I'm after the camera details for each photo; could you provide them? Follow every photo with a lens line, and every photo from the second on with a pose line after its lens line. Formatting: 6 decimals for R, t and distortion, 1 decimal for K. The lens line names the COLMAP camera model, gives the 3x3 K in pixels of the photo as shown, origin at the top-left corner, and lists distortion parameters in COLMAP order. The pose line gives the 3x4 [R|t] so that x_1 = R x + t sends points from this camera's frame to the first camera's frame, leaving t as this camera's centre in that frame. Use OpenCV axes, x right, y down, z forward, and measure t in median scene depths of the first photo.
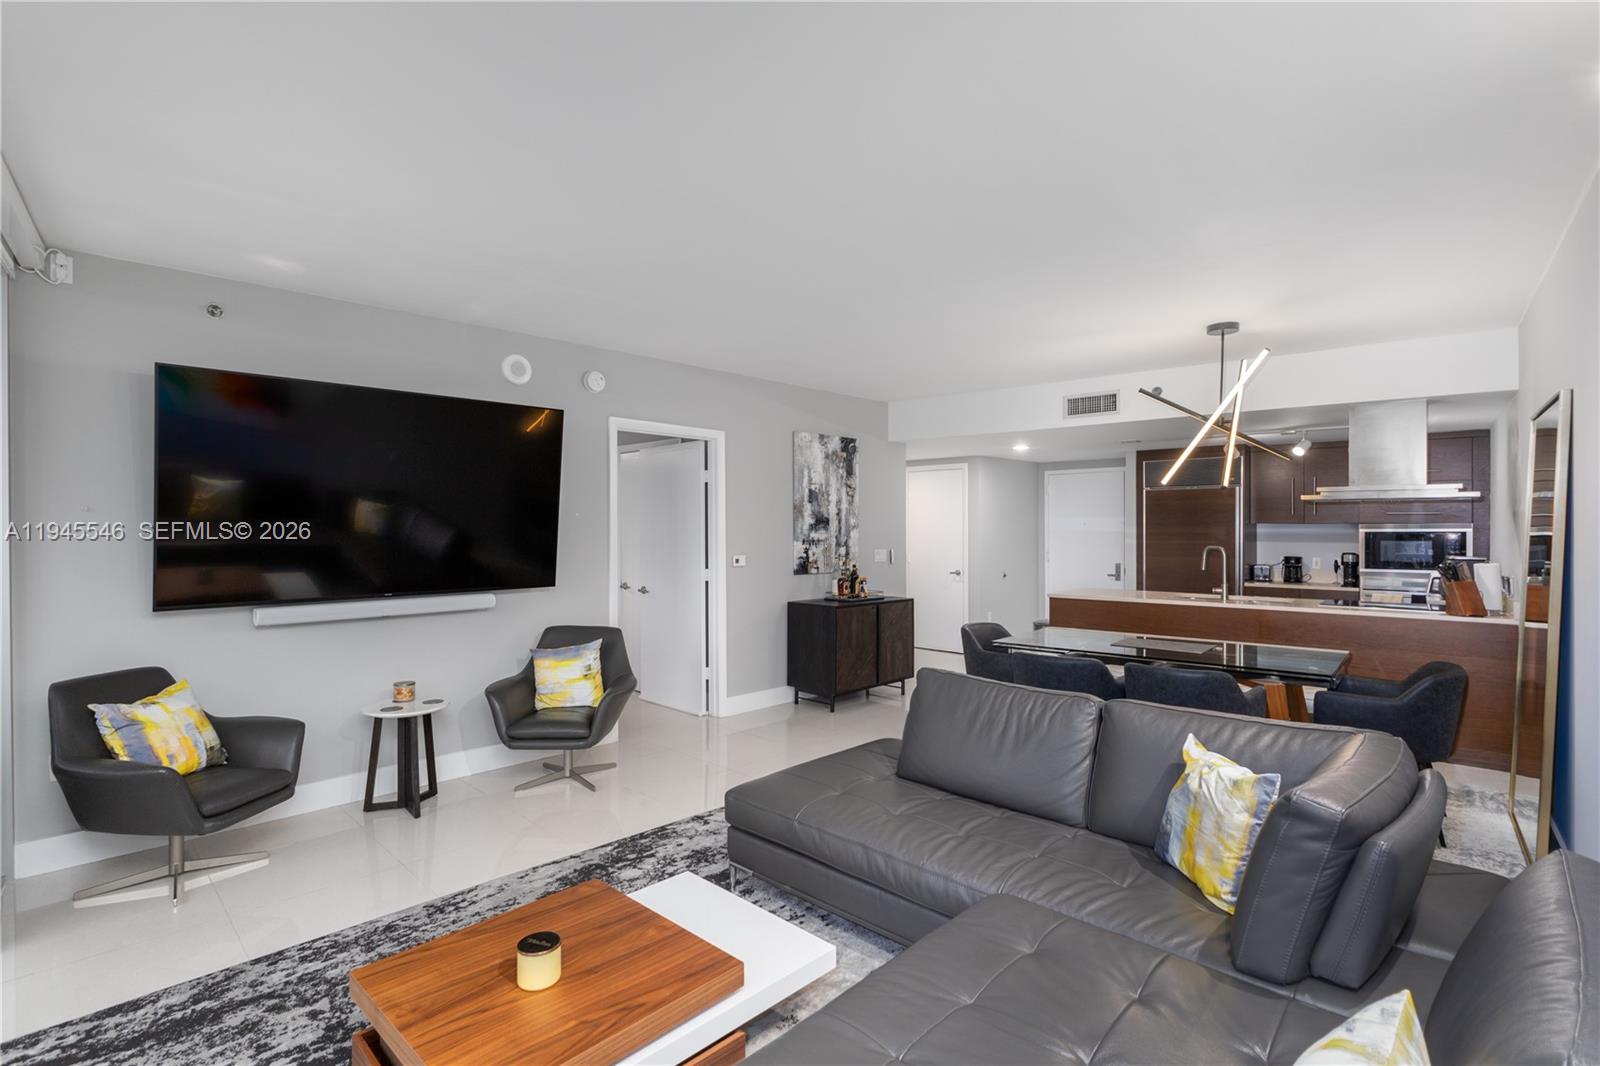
lens RADIAL K [[749.0, 0, 802.2], [0, 749.0, 531.5], [0, 0, 1]] dist [0.000982, -0.000004]
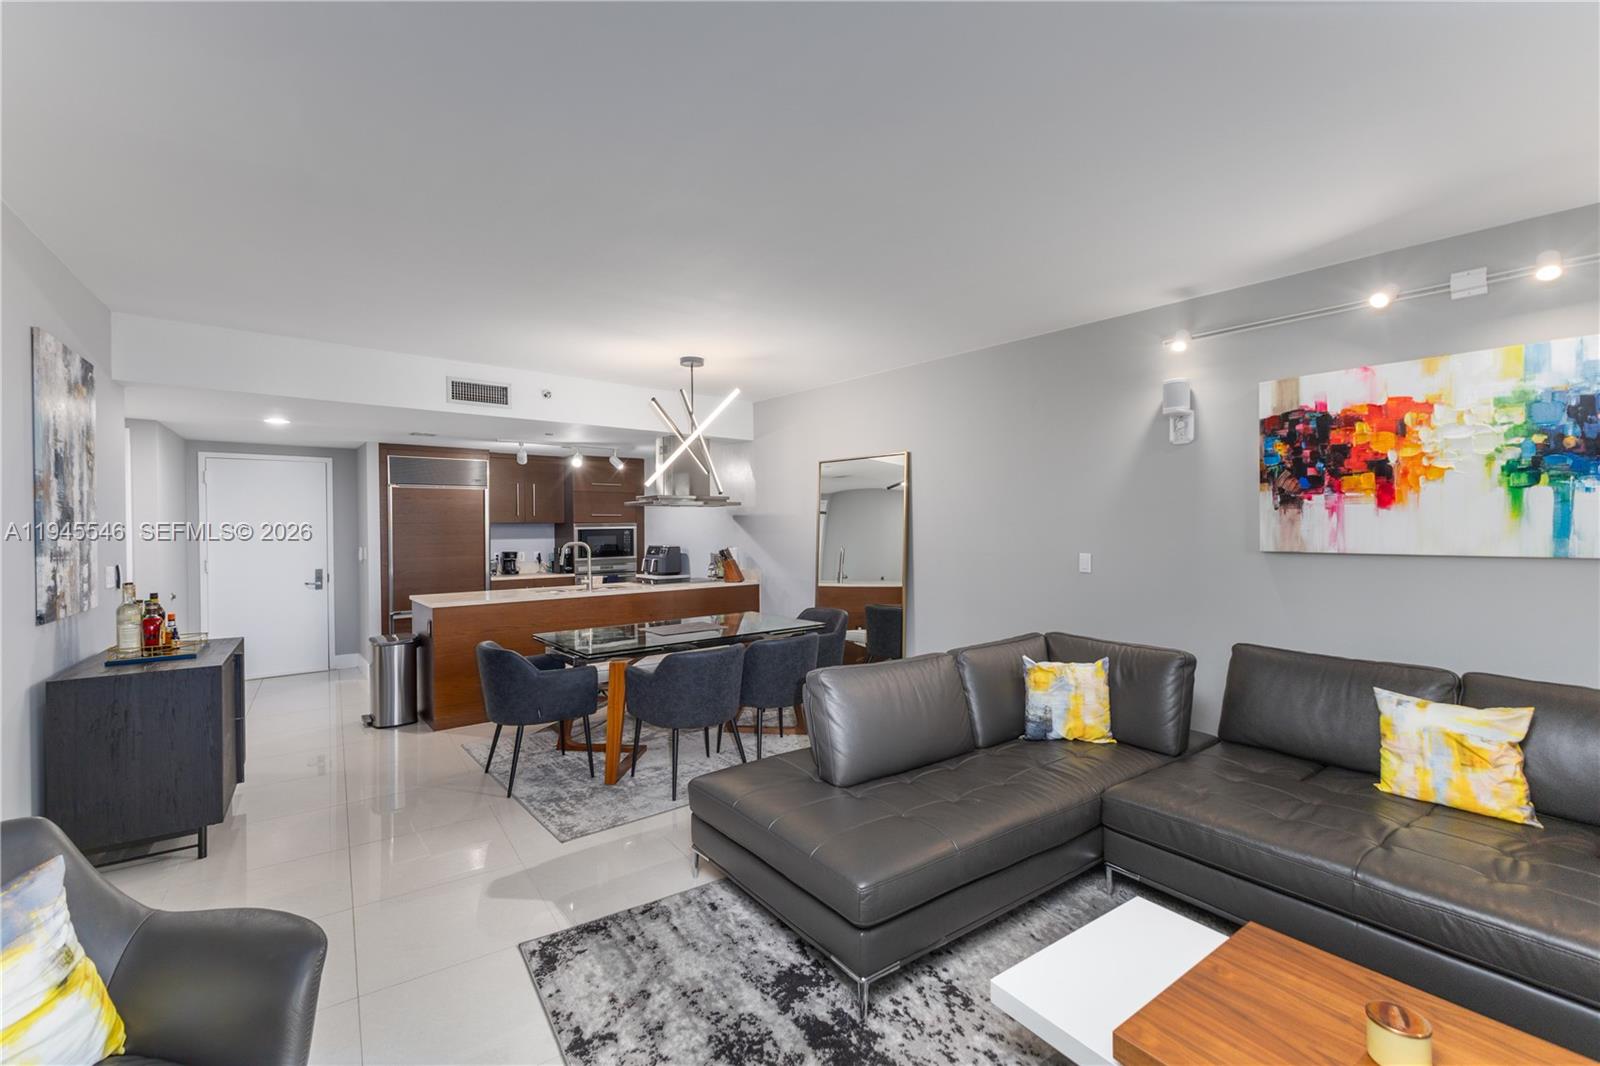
lens RADIAL K [[679.9, 0, 804.7], [0, 679.9, 534.5], [0, 0, 1]] dist [0.004379, 0.000275]
pose [[0.190975, -0.013163, 0.981507, -0.337320], [0.011472, 0.999872, 0.011177, 0.000138], [-0.981528, 0.009125, 0.191101, 0.416654]]
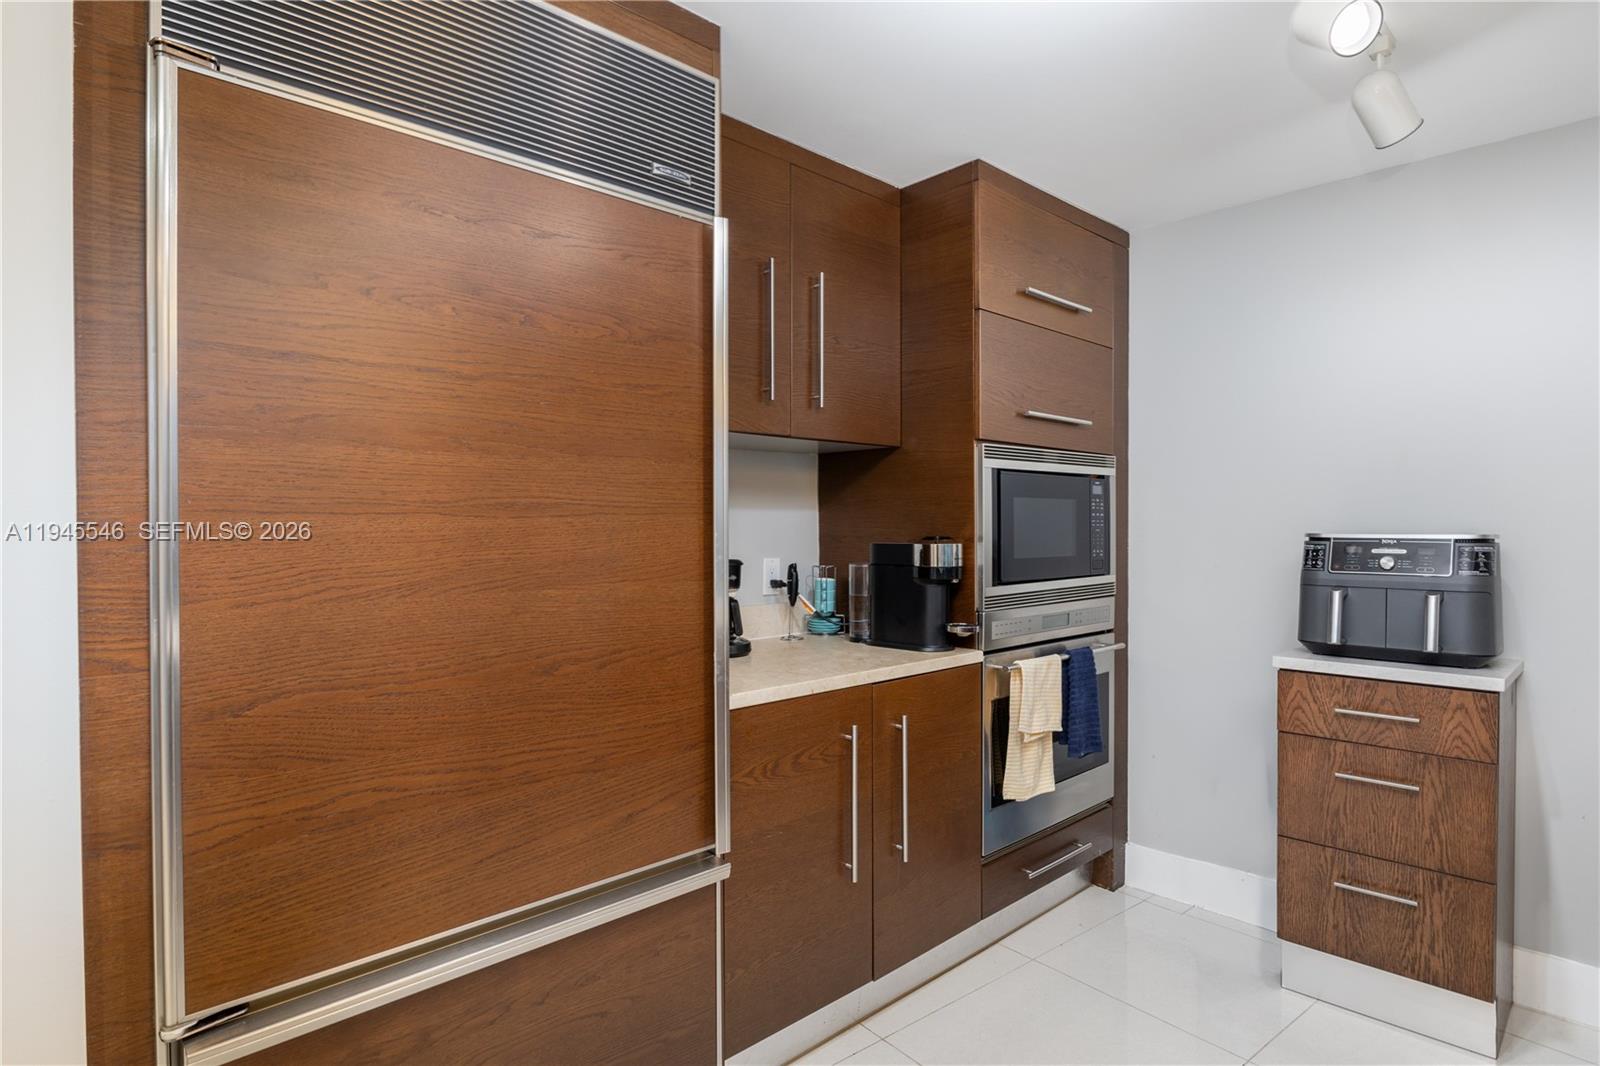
lens RADIAL K [[873.1, 0, 799.1], [0, 873.1, 527.4], [0, 0, 1]] dist [0.000332, 0.000007]
pose [[0.044300, -0.013872, 0.998922, 0.399278], [-0.002194, 0.999900, 0.013983, 0.021009], [-0.999016, -0.002811, 0.044265, 1.122230]]
